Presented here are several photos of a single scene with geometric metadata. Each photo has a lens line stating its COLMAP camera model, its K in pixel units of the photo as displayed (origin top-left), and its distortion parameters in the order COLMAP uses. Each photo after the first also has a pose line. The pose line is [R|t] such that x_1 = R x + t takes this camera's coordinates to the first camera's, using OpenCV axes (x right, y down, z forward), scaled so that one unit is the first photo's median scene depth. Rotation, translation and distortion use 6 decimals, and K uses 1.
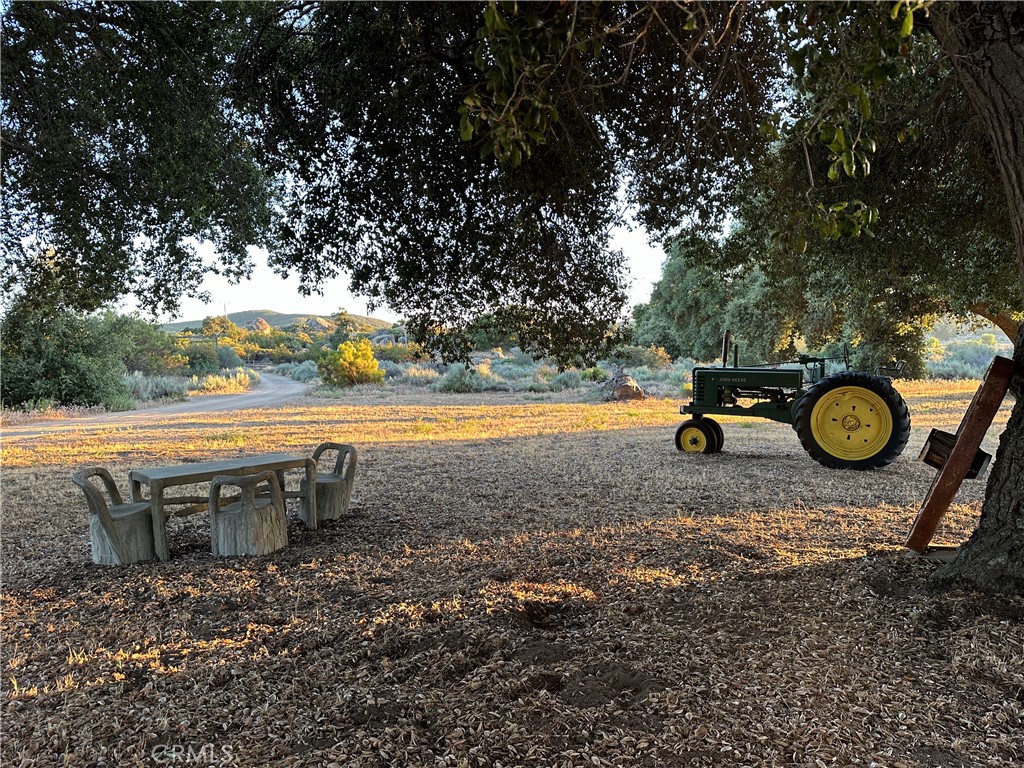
lens RADIAL K [[710.0, 0, 512.0], [0, 710.0, 384.0], [0, 0, 1]] dist [0.106425, -0.152614]
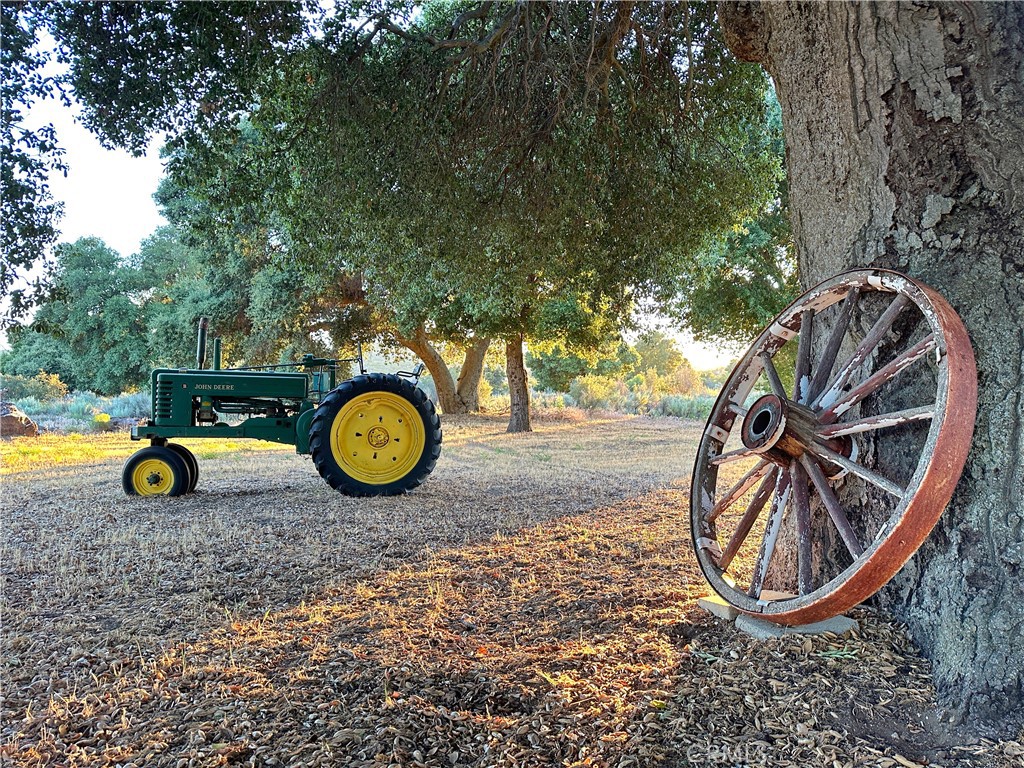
lens RADIAL K [[710.0, 0, 512.0], [0, 710.0, 384.0], [0, 0, 1]] dist [0.106425, -0.152614]
pose [[0.709965, 0.018524, 0.703994, 0.010135], [0.019830, 0.998732, -0.046277, 0.019278], [-0.703958, 0.046815, 0.708697, 0.187763]]
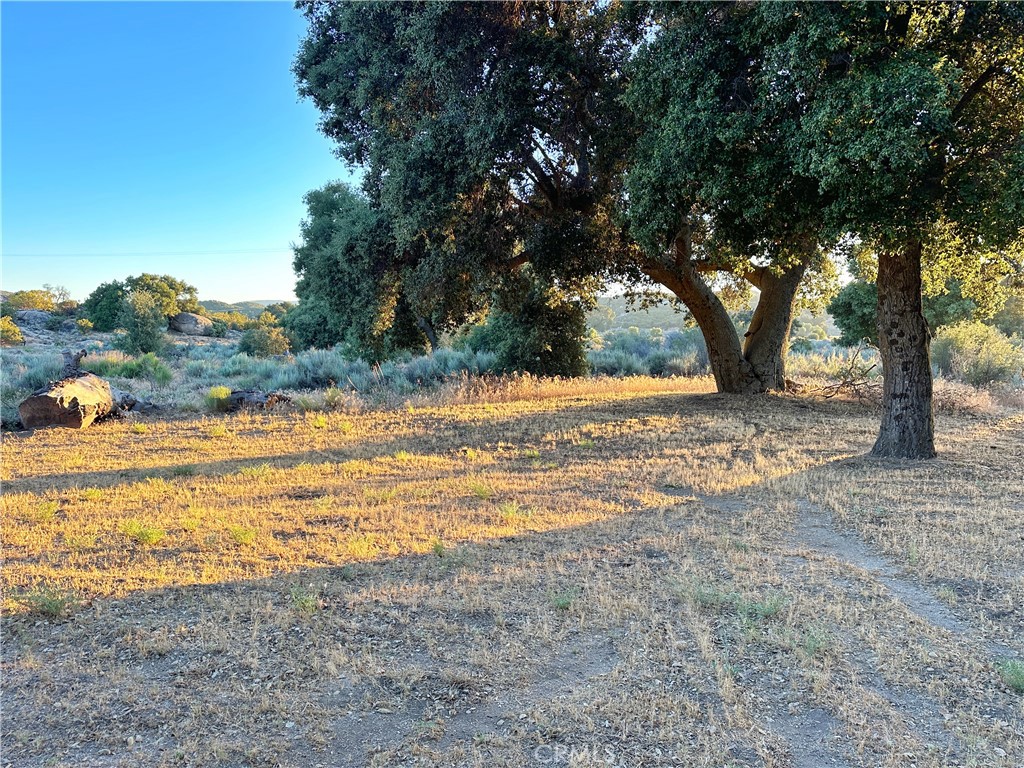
lens RADIAL K [[710.0, 0, 512.0], [0, 710.0, 384.0], [0, 0, 1]] dist [0.106425, -0.152614]
pose [[0.915265, -0.011305, 0.402694, 0.373893], [0.003686, 0.999799, 0.019689, -0.021677], [-0.402836, -0.016537, 0.915123, 0.652848]]
